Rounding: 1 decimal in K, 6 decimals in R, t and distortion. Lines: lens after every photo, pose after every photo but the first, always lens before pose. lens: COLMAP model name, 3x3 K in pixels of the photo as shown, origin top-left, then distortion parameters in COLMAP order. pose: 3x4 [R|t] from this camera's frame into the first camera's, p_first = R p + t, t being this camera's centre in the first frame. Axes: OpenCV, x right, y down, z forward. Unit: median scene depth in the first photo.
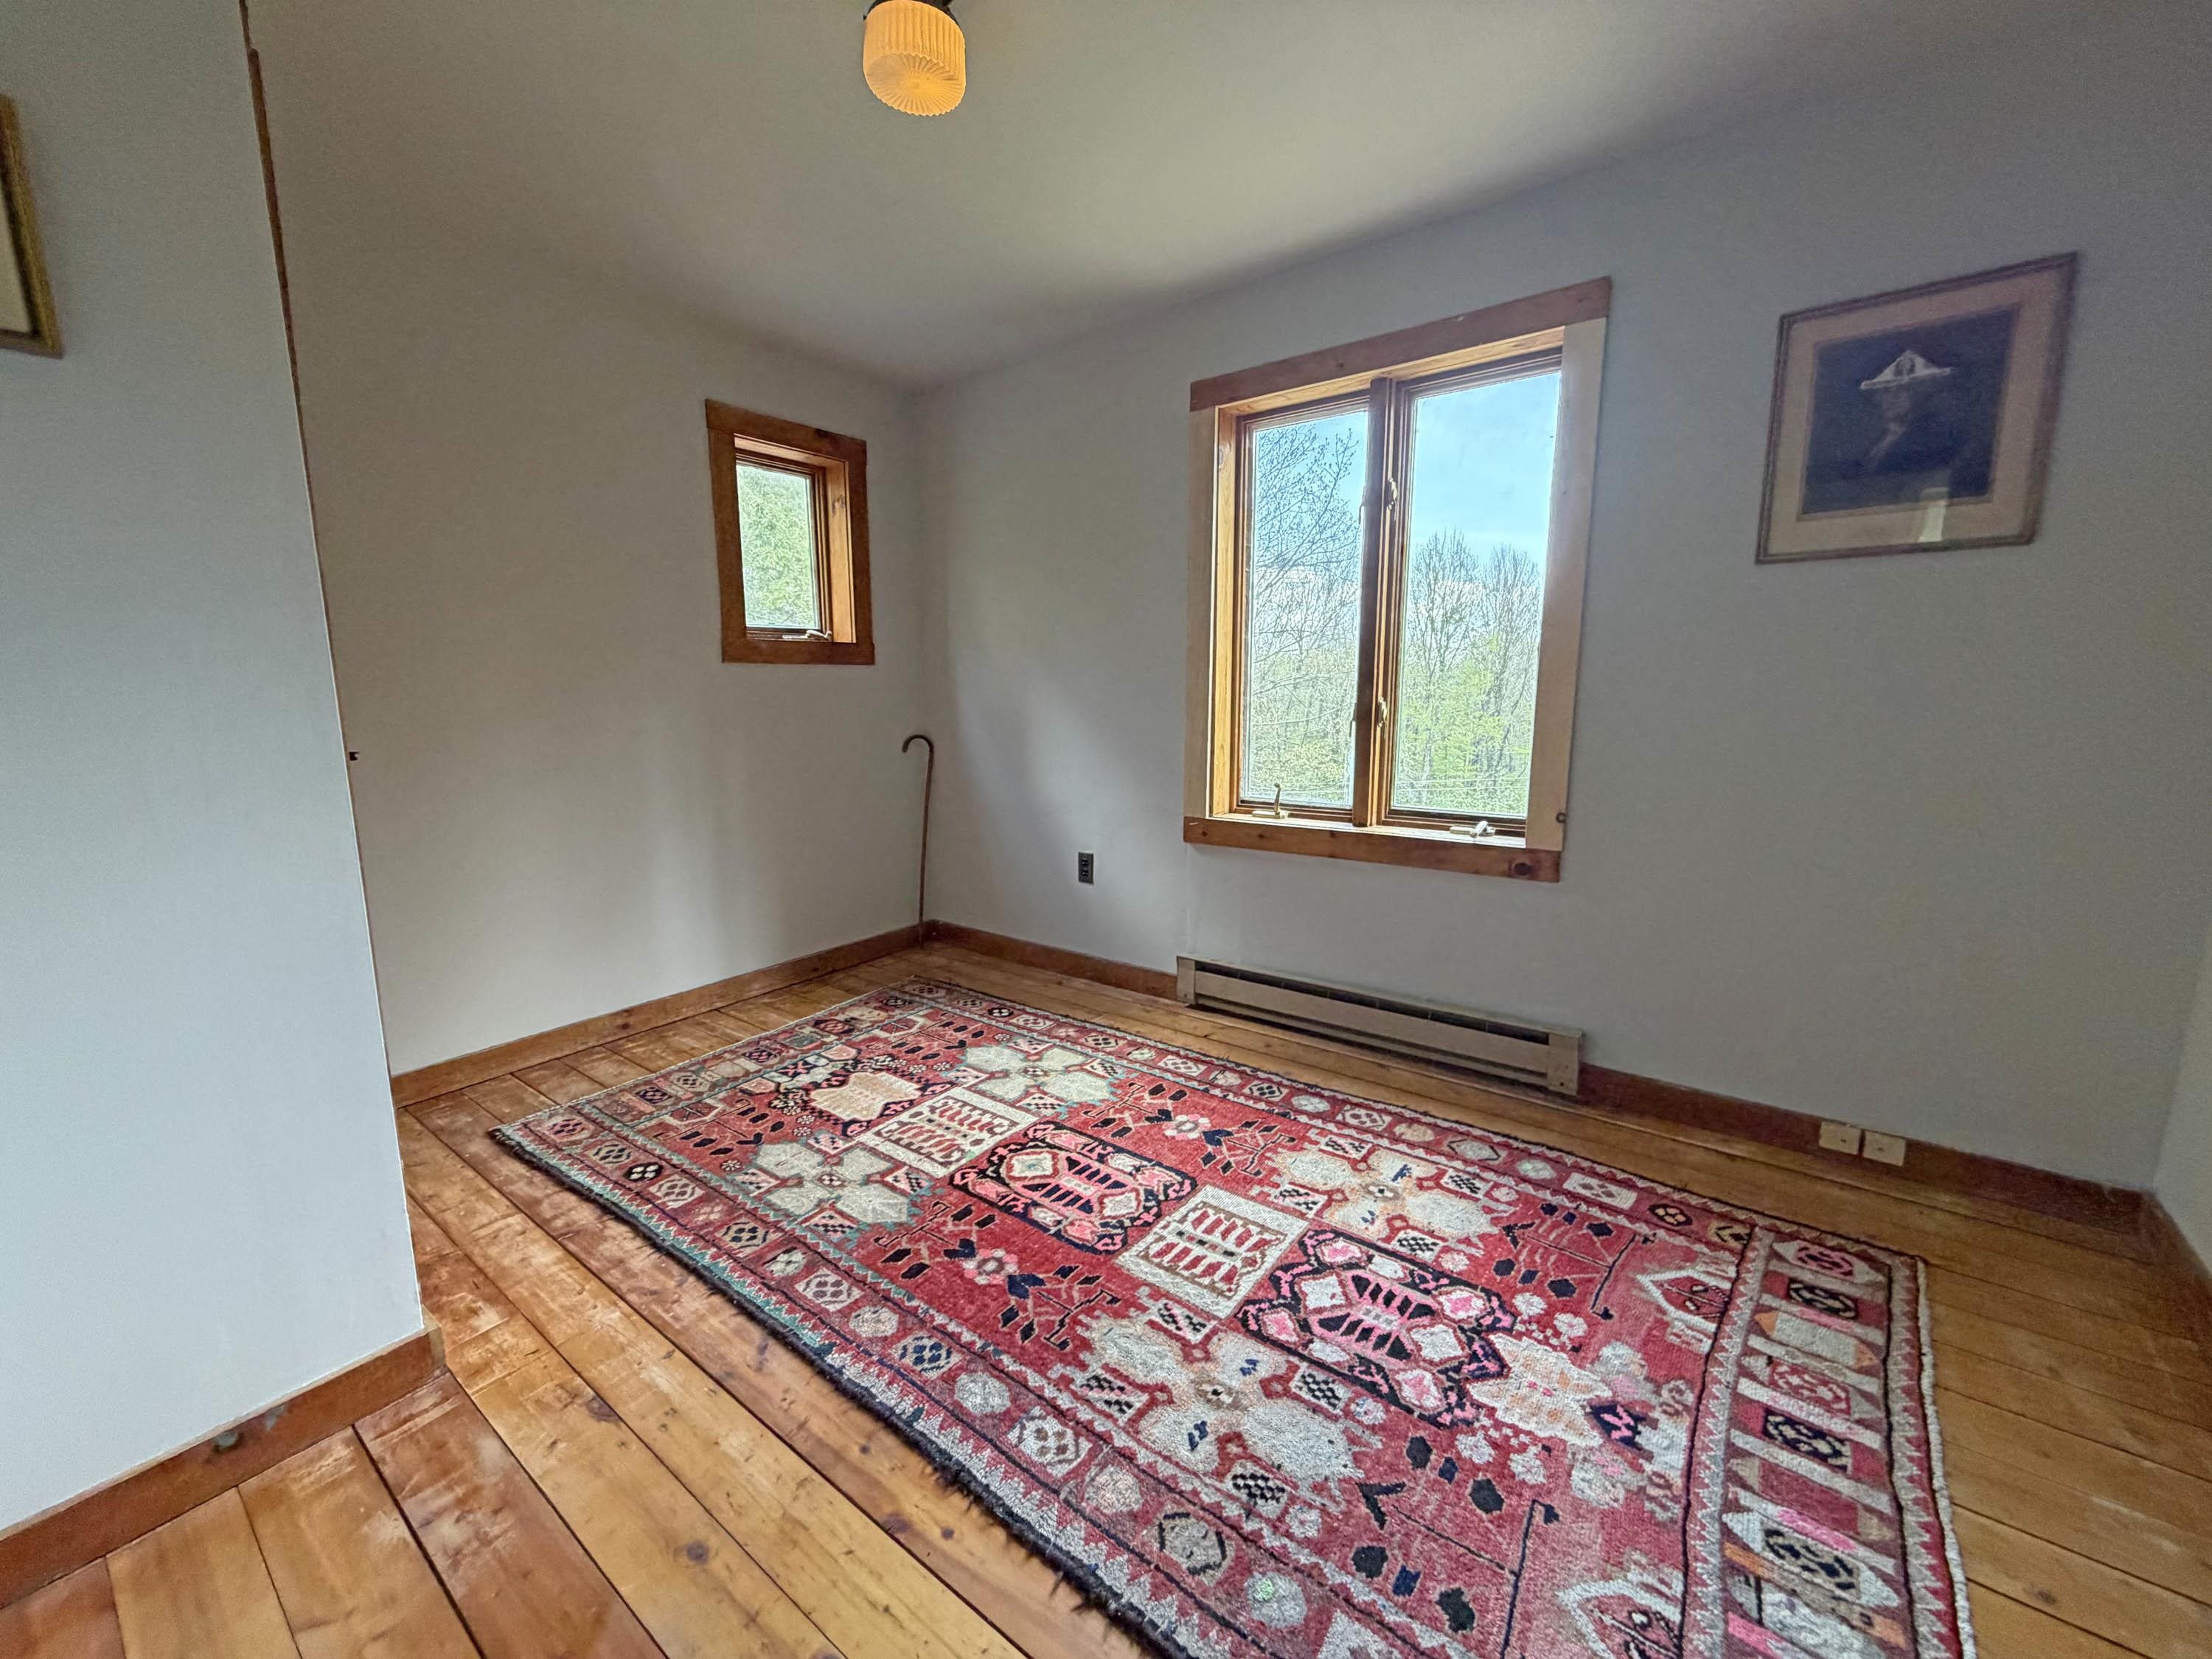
lens RADIAL K [[882.2, 0, 1099.1], [0, 882.2, 828.6], [0, 0, 1]] dist [0.000403, 0.000207]
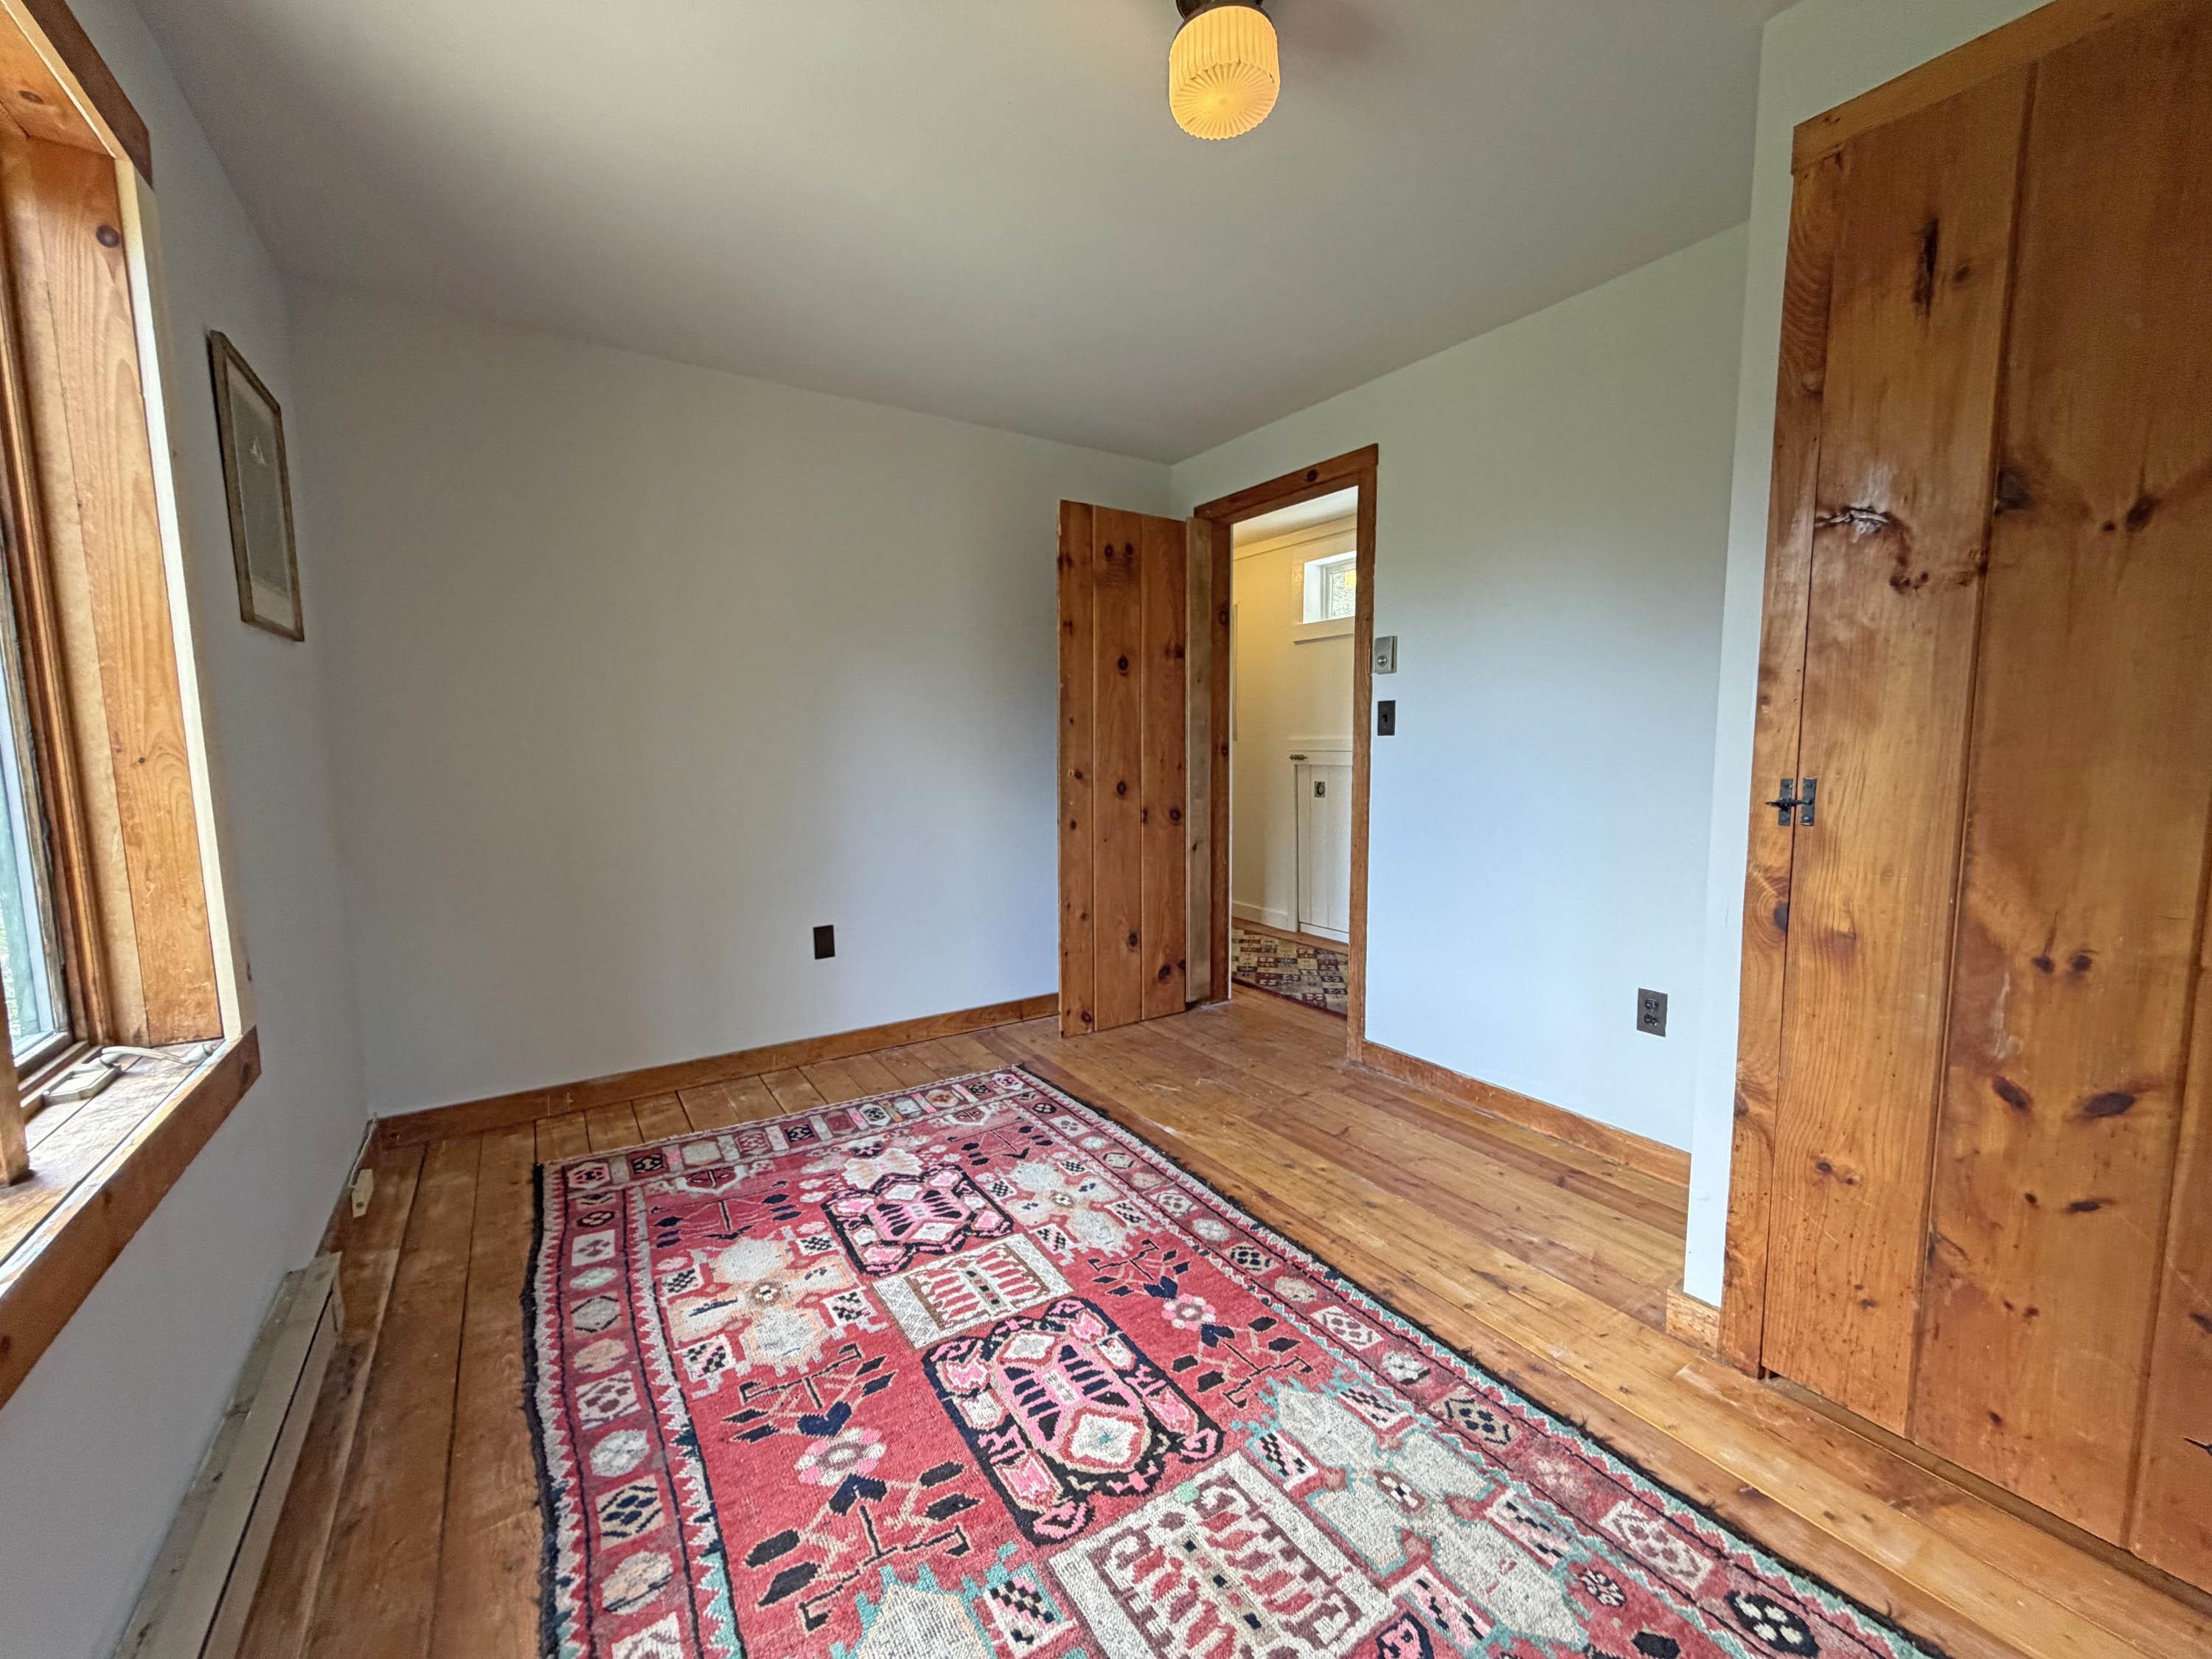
lens RADIAL K [[882.2, 0, 1099.1], [0, 882.2, 828.6], [0, 0, 1]] dist [0.000403, 0.000207]
pose [[-0.942067, -0.018415, 0.334919, -0.335296], [0.070607, 0.965232, 0.251677, -0.290072], [-0.327909, 0.260744, -0.908013, 1.706505]]
